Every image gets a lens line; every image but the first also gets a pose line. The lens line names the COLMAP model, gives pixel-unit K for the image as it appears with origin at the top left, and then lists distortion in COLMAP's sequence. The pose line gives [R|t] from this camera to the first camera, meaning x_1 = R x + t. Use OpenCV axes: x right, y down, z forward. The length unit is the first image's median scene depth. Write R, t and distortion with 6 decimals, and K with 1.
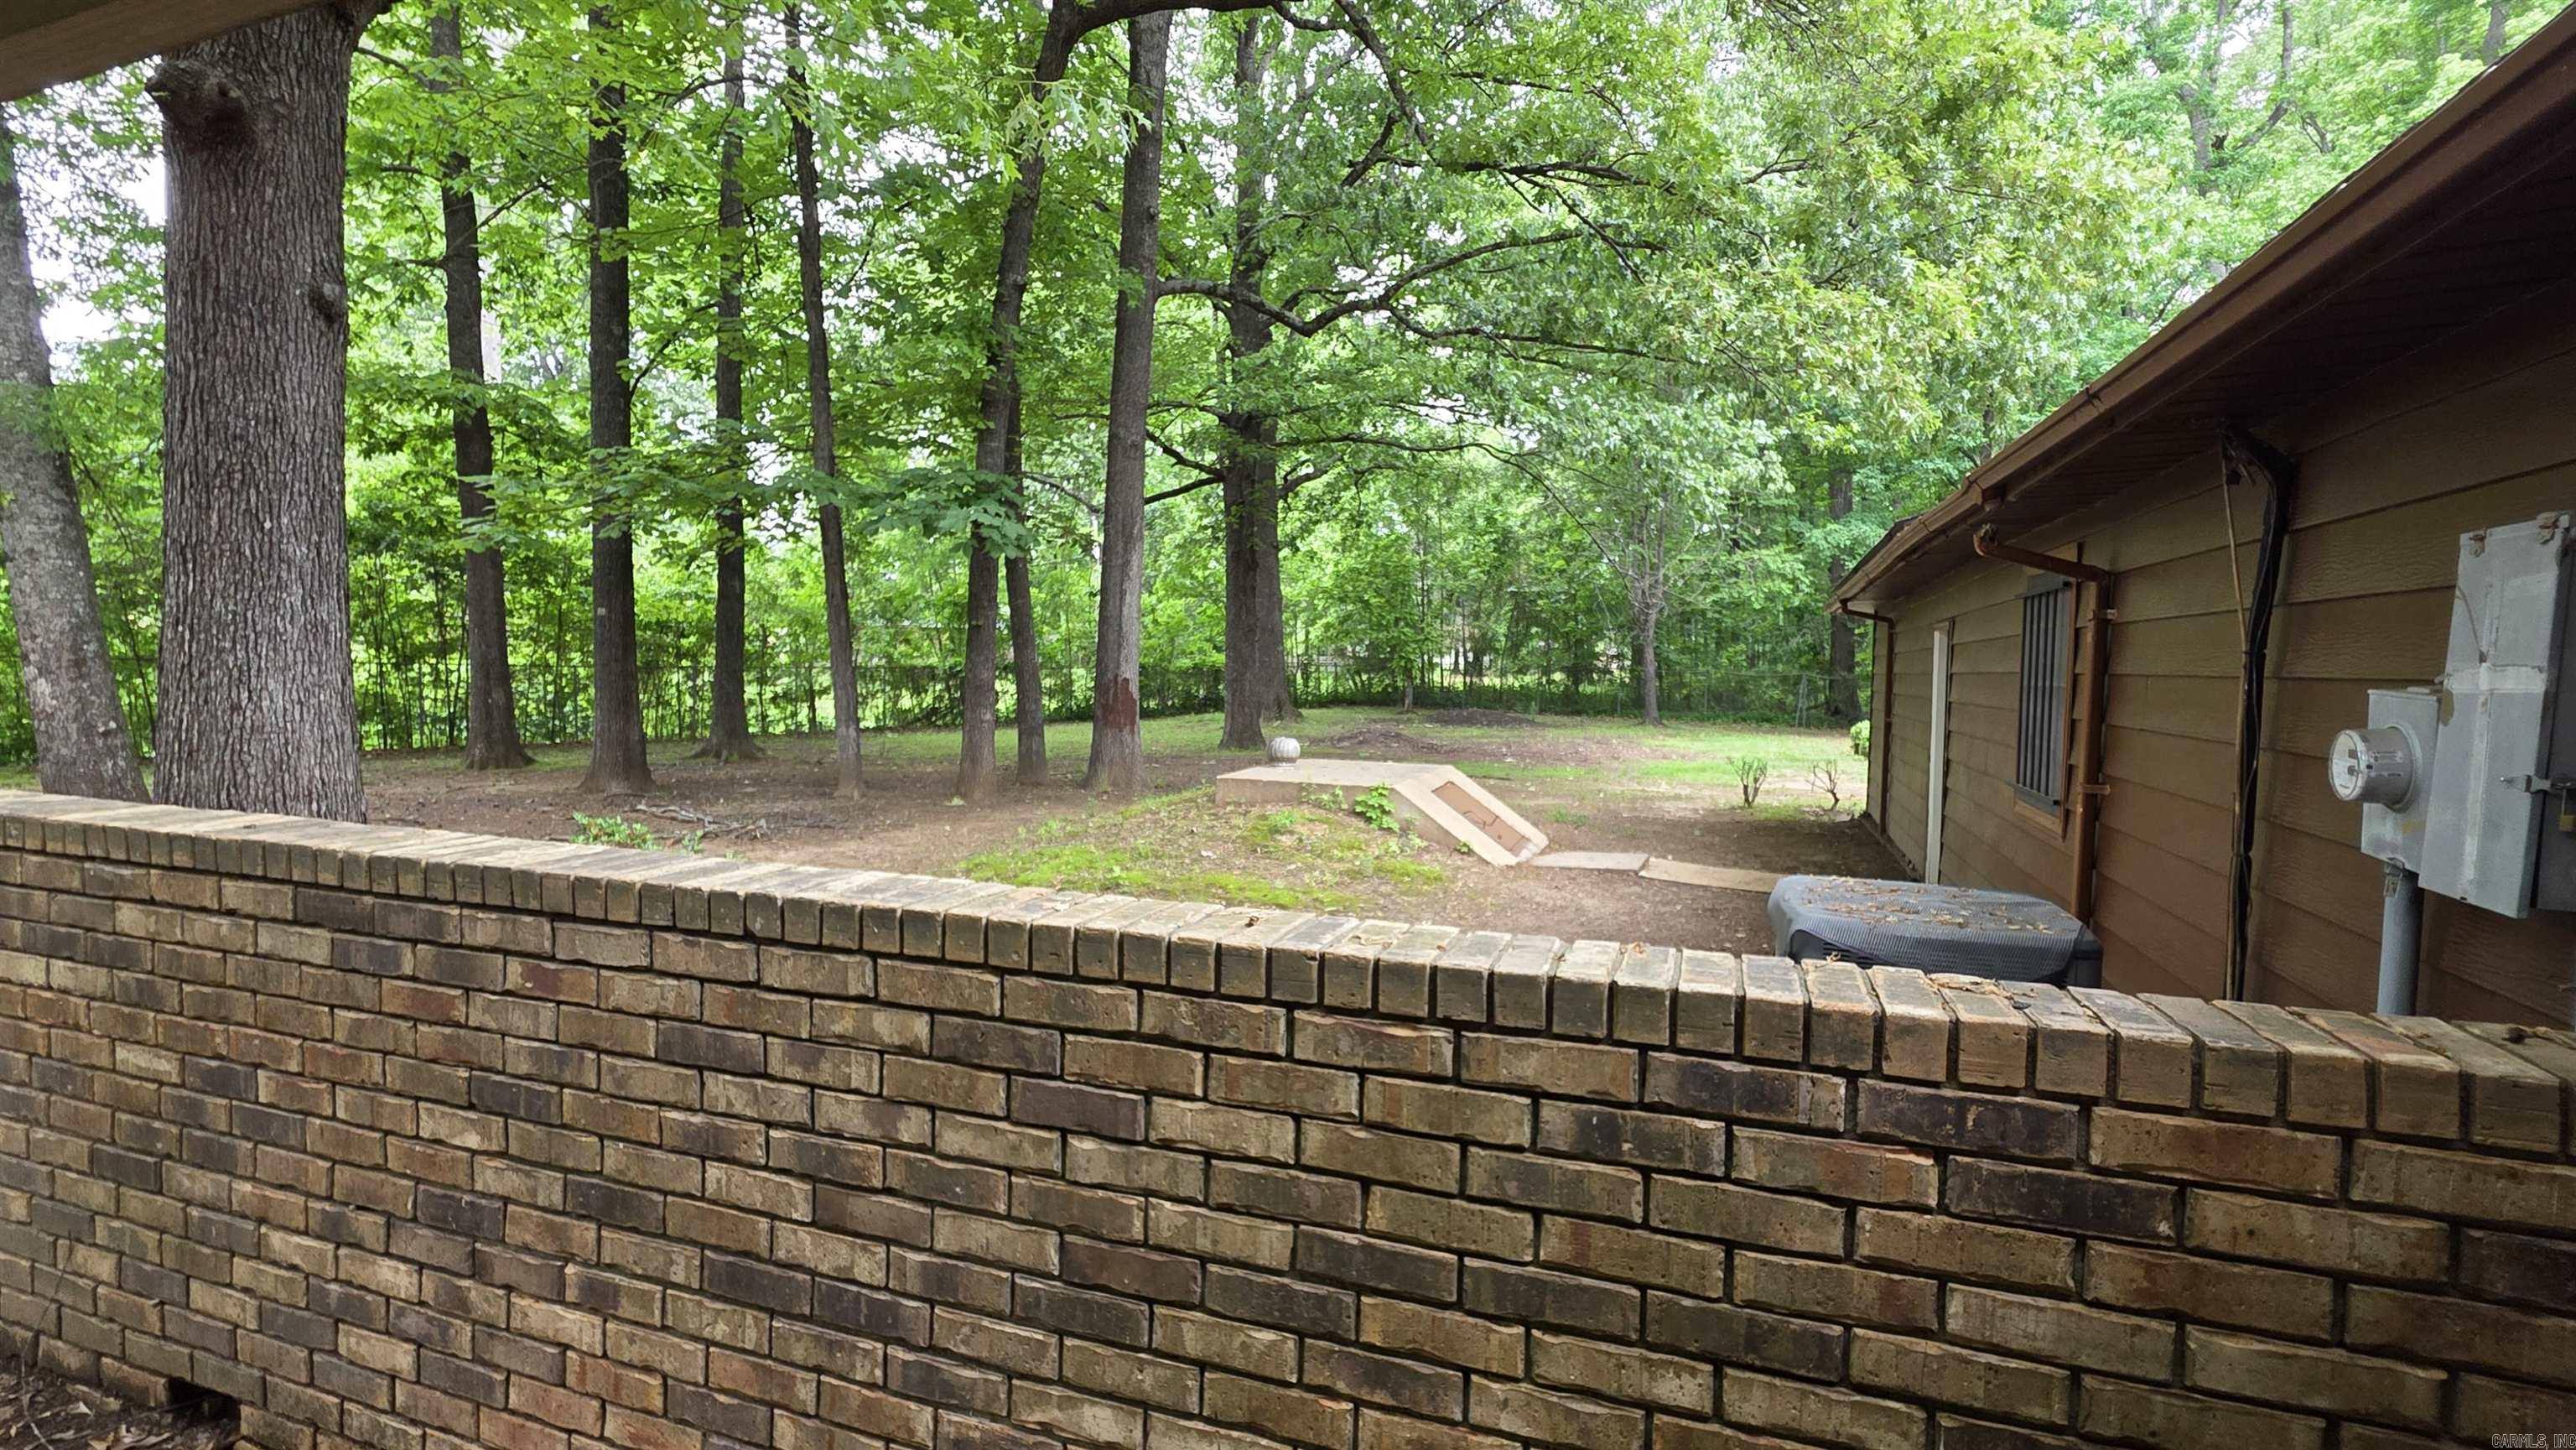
lens RADIAL K [[1167.6, 0, 1288.0], [0, 1167.6, 725.0], [0, 0, 1]] dist [0.003066, 0.000513]
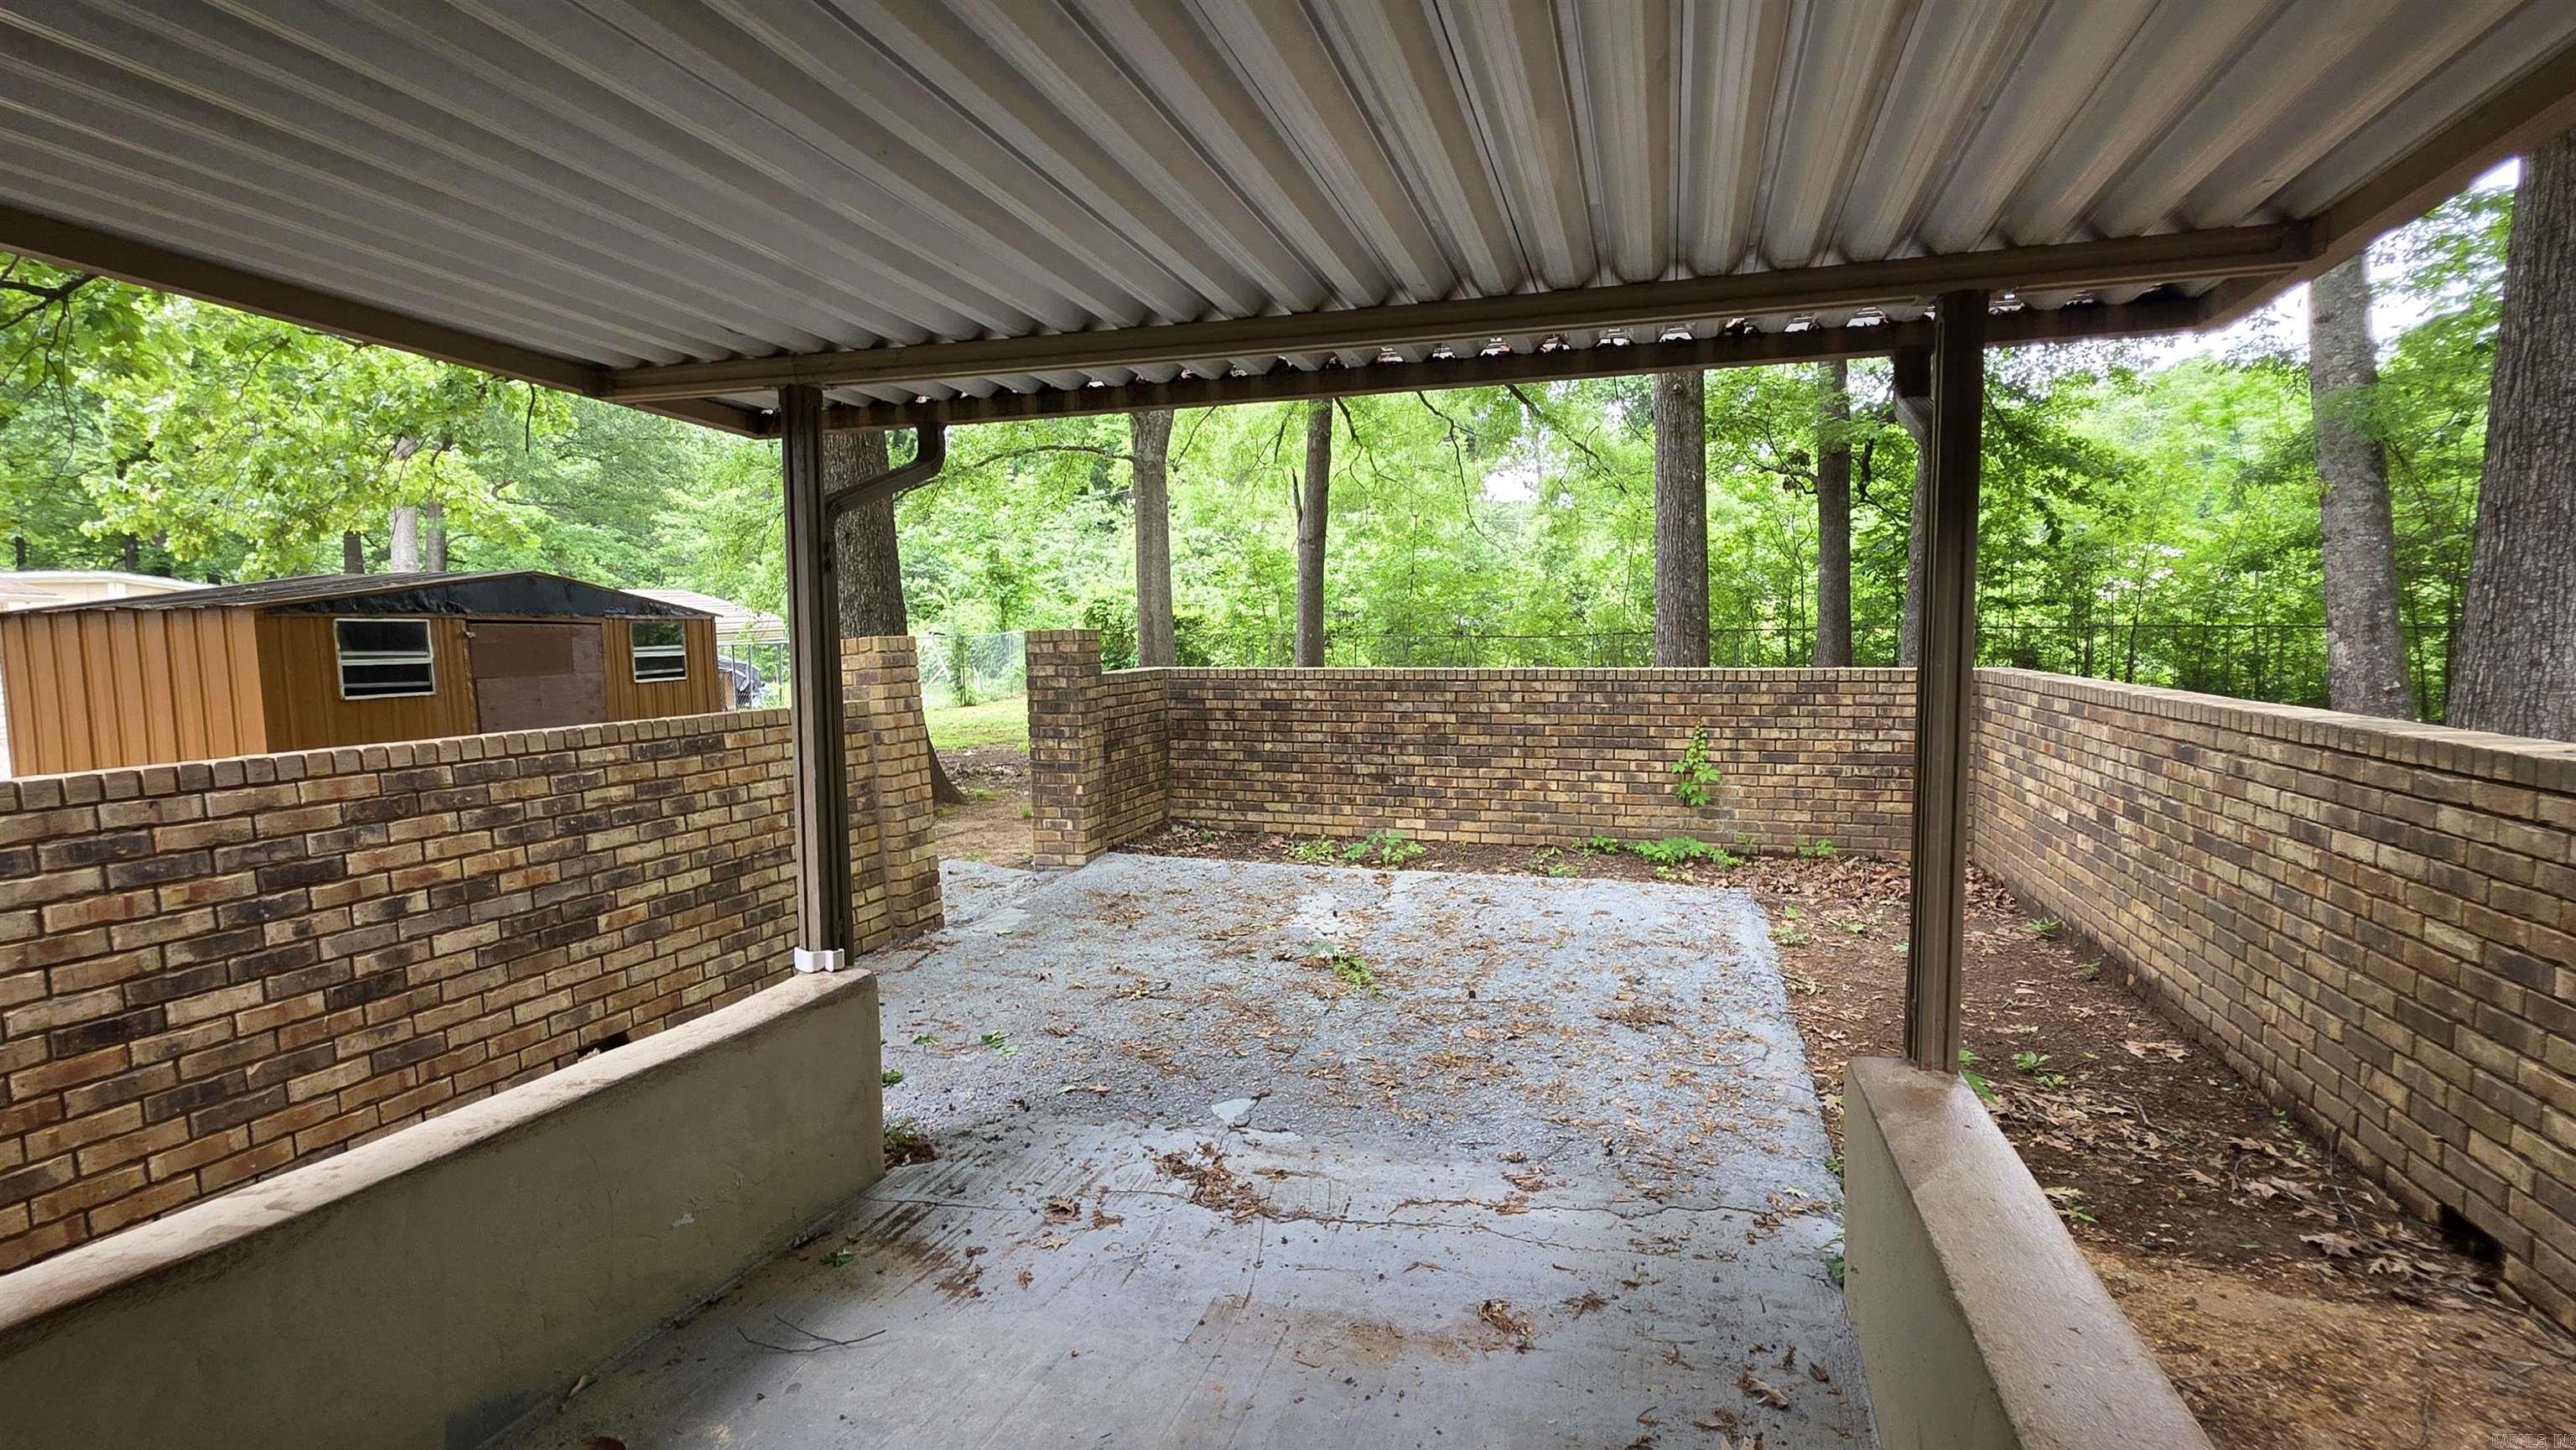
lens RADIAL K [[1167.6, 0, 1288.0], [0, 1167.6, 725.0], [0, 0, 1]] dist [0.003066, 0.000513]
pose [[0.035767, 0.066526, -0.997143, 0.163621], [-0.043661, 0.996933, 0.064946, 0.041935], [0.998406, 0.041214, 0.038562, -0.241311]]
